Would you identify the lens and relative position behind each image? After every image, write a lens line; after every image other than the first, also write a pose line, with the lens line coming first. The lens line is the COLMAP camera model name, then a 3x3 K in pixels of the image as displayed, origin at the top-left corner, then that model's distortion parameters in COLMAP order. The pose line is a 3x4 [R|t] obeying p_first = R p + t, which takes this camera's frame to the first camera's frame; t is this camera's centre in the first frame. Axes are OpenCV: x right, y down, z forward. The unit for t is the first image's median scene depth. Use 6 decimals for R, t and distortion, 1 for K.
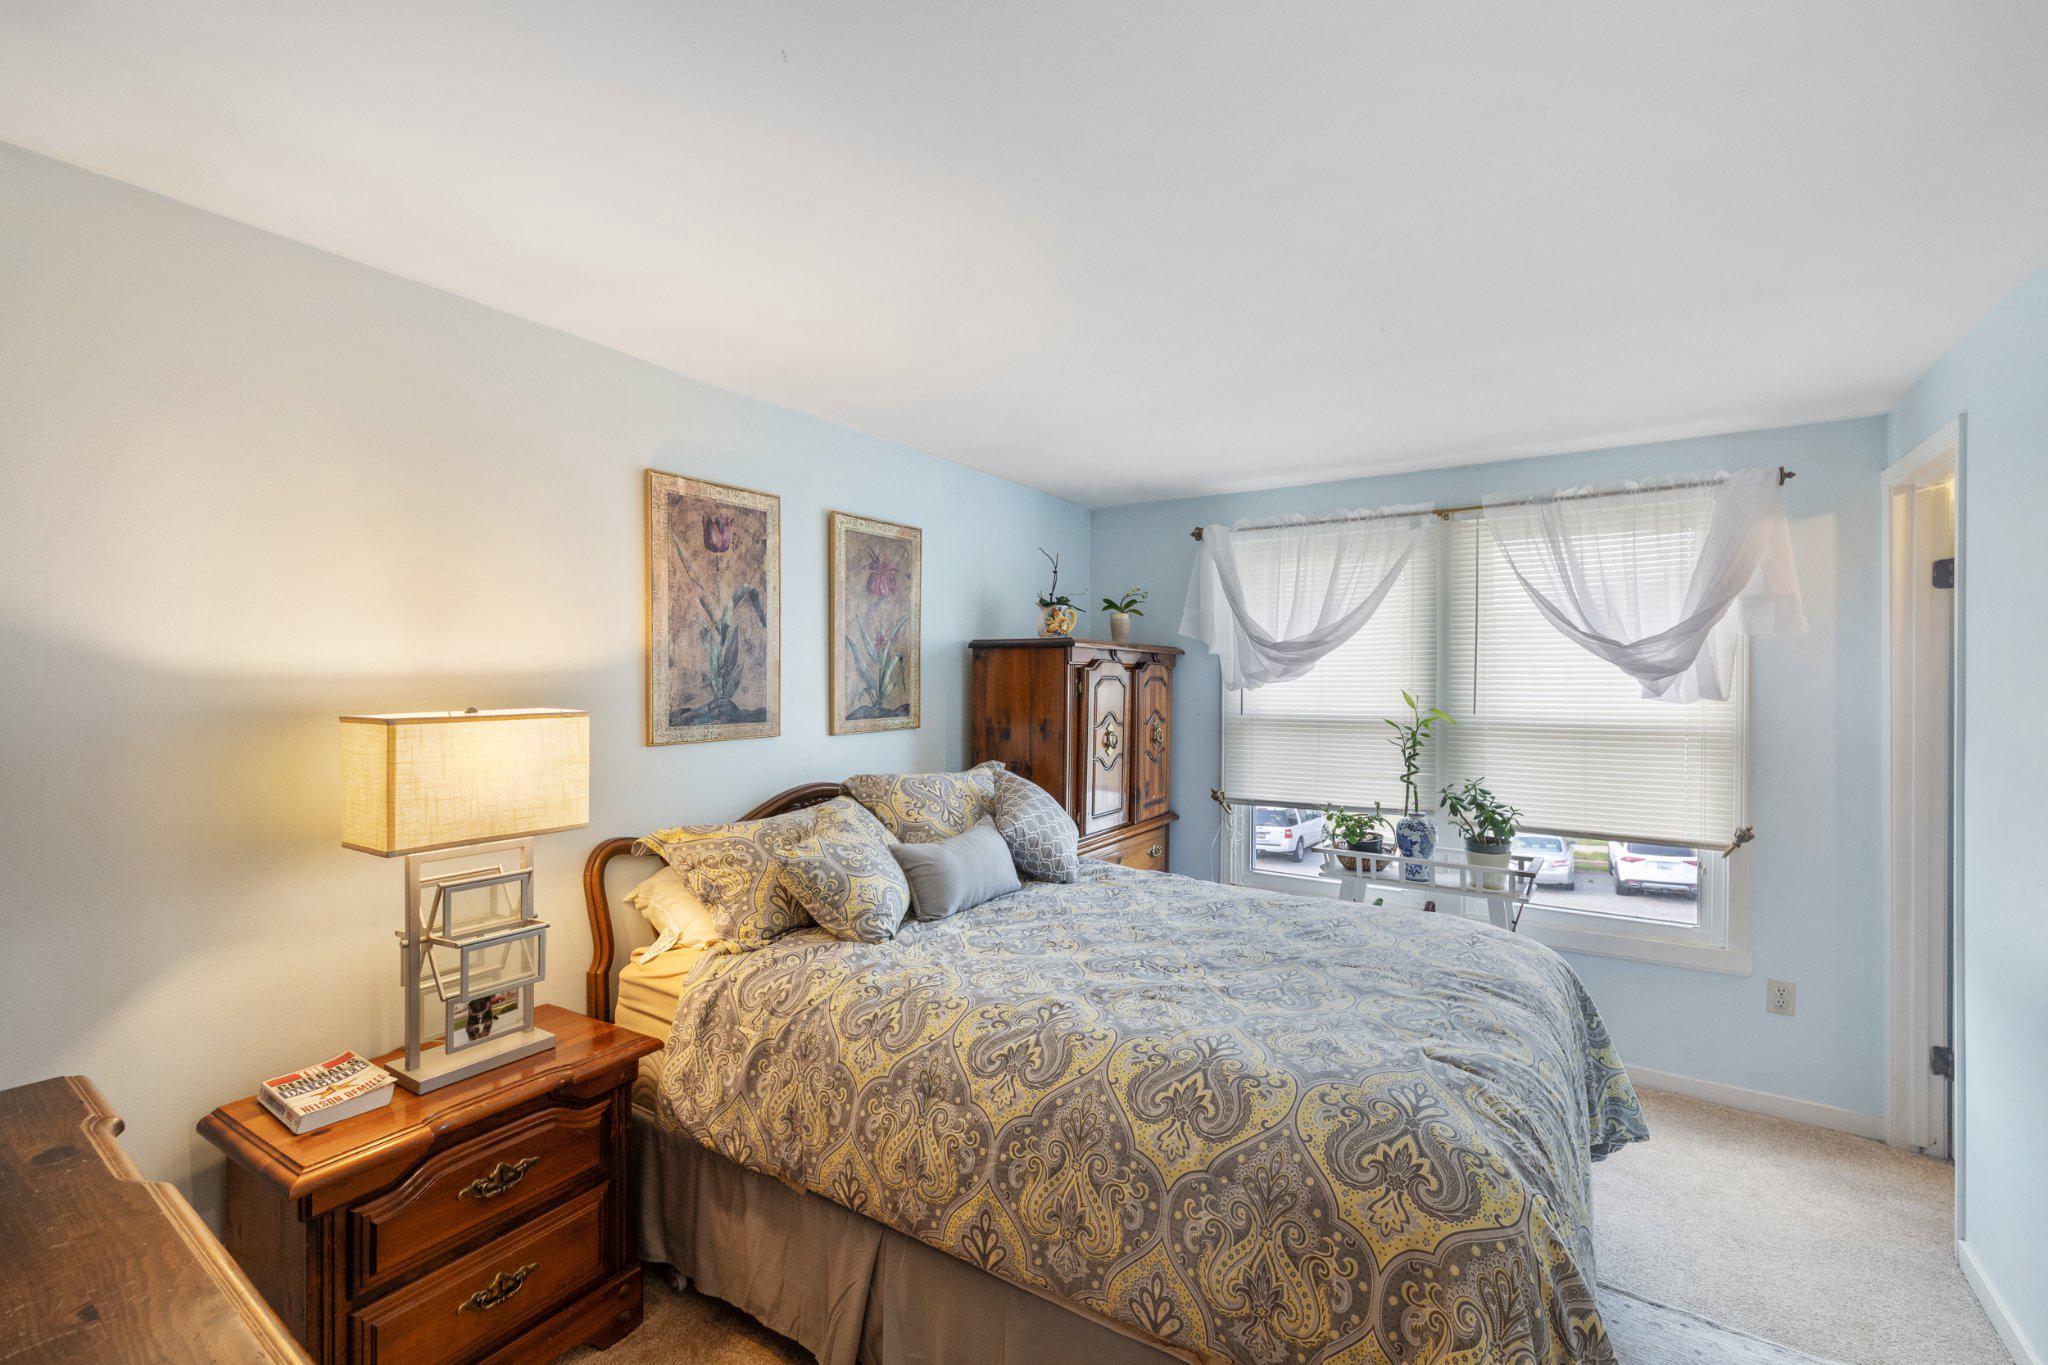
lens RADIAL K [[862.4, 0, 1025.8], [0, 862.4, 682.7], [0, 0, 1]] dist [0.001081, -0.000132]
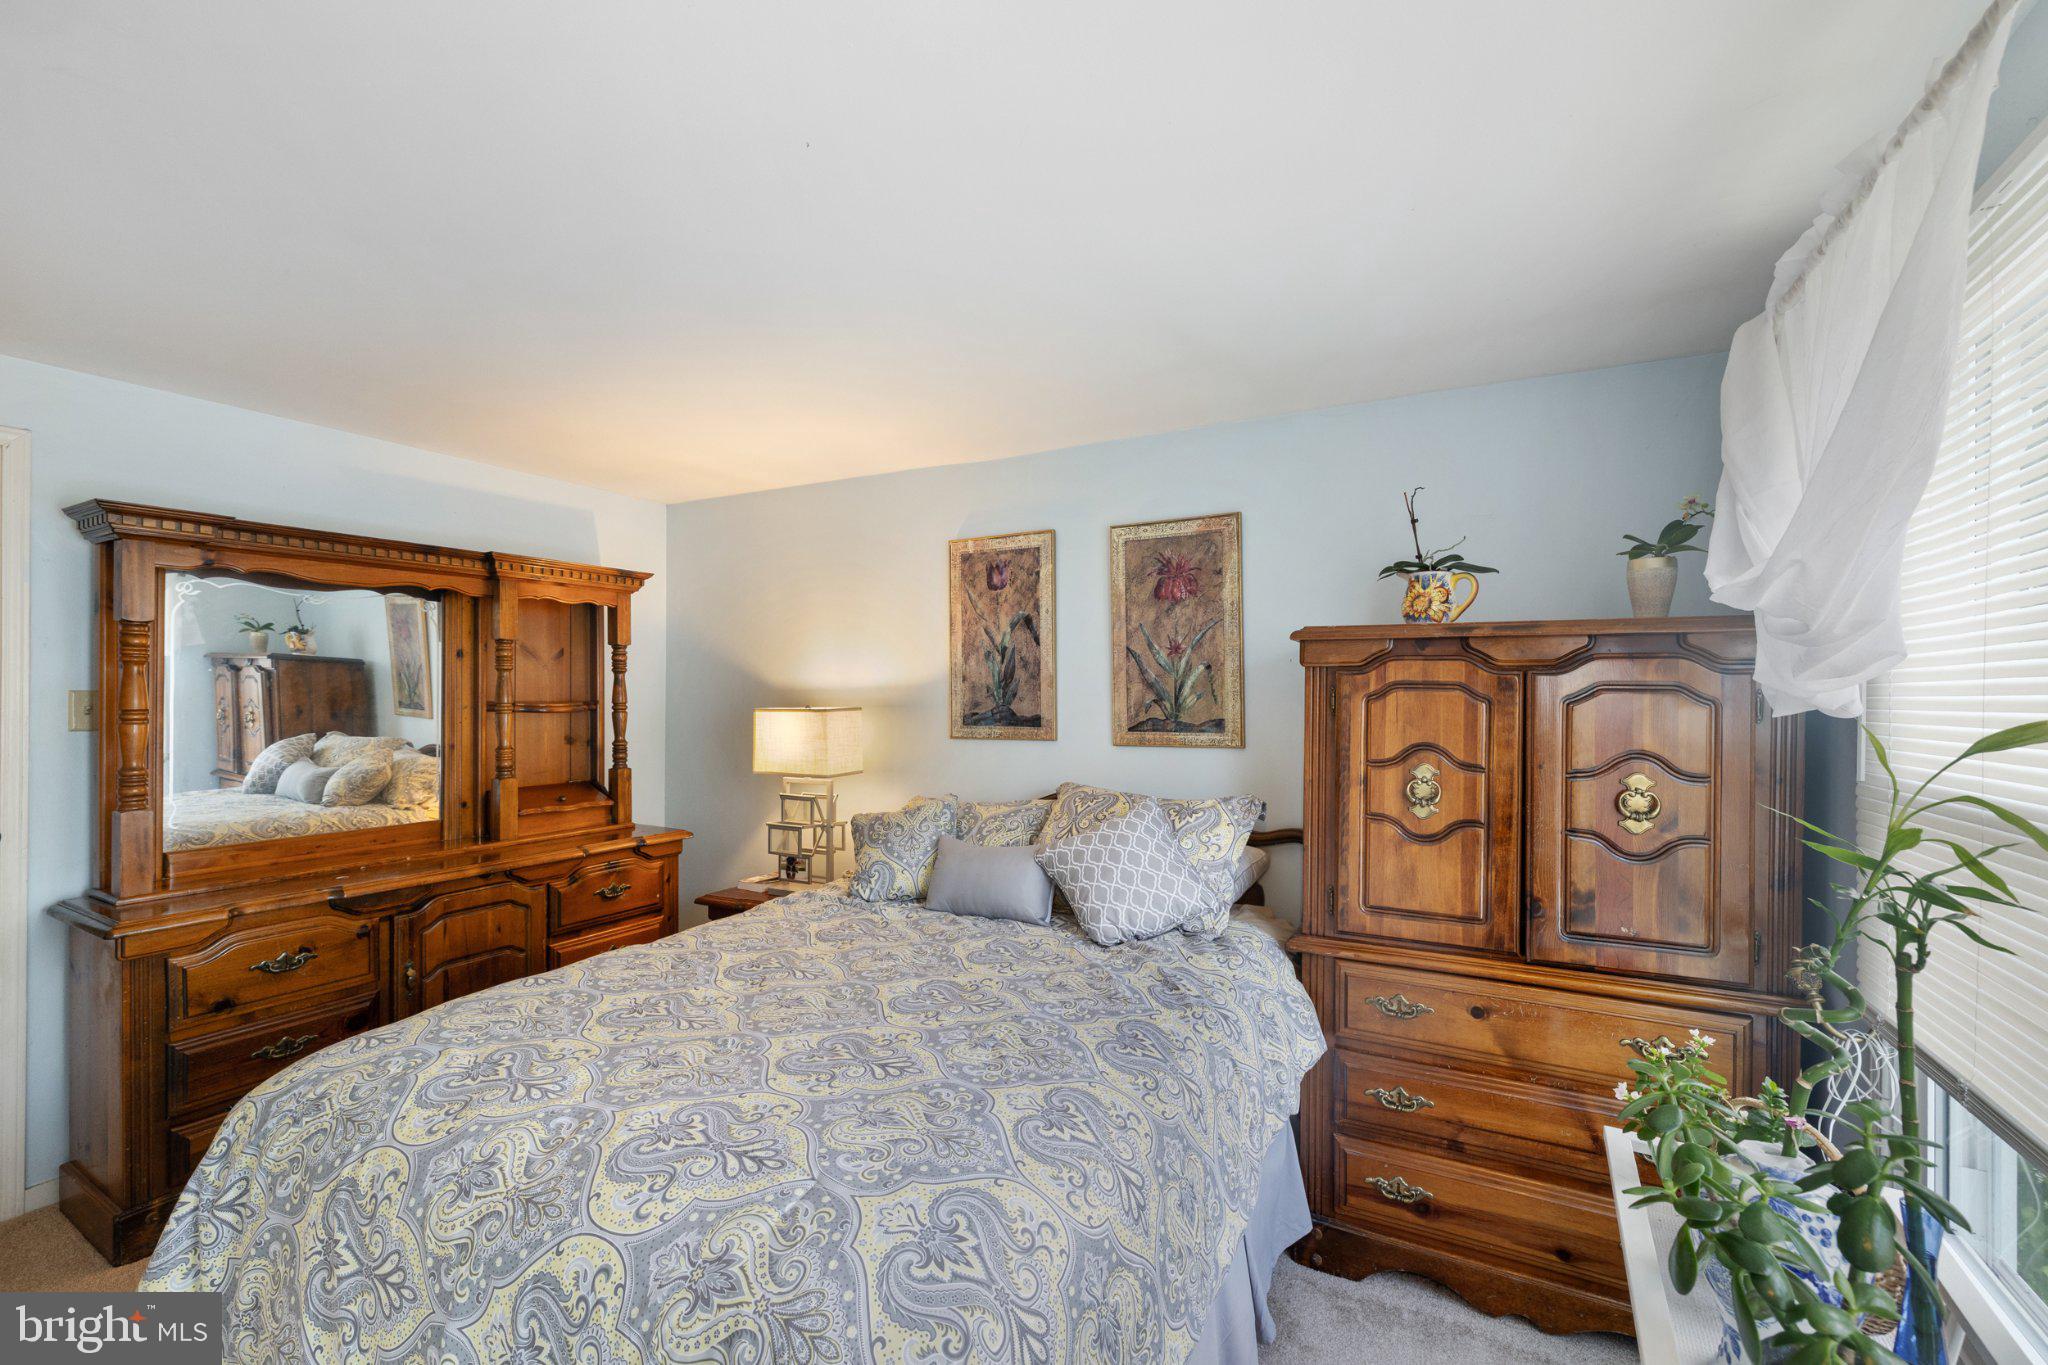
lens RADIAL K [[862.4, 0, 1028.7], [0, 862.4, 689.5], [0, 0, 1]] dist [0.001081, -0.000132]
pose [[0.095654, -0.000206, -0.995415, 0.877217], [-0.002344, 0.999997, -0.000432, -0.004782], [0.995412, 0.002375, 0.095653, 0.893612]]
